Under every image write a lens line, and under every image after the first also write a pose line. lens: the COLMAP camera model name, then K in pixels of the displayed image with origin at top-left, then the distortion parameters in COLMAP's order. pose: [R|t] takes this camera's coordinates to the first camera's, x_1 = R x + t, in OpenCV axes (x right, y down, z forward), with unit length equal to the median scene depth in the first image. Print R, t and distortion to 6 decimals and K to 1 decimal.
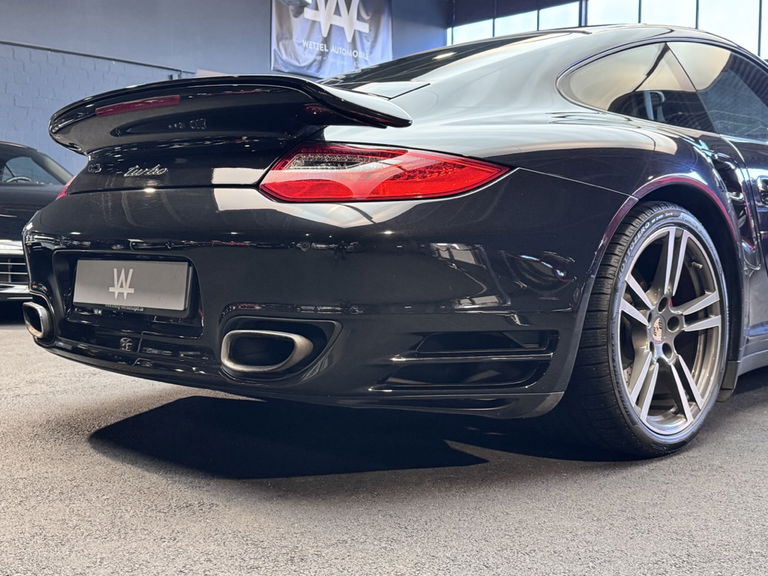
lens RADIAL K [[941.9, 0, 384.5], [0, 941.9, 292.7], [0, 0, 1]] dist [0.075443, 0.000000]
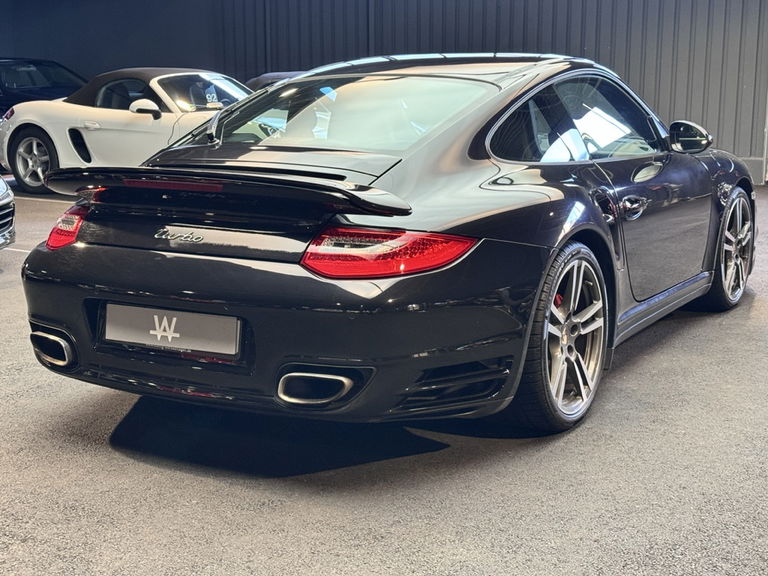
lens RADIAL K [[1191.4, 0, 383.8], [0, 1191.4, 285.7], [0, 0, 1]] dist [0.065000, 0.000000]
pose [[0.967086, -0.048438, 0.249795, -0.373632], [0.018410, 0.992460, 0.121175, -0.239571], [-0.253781, -0.112588, 0.960687, -0.539786]]
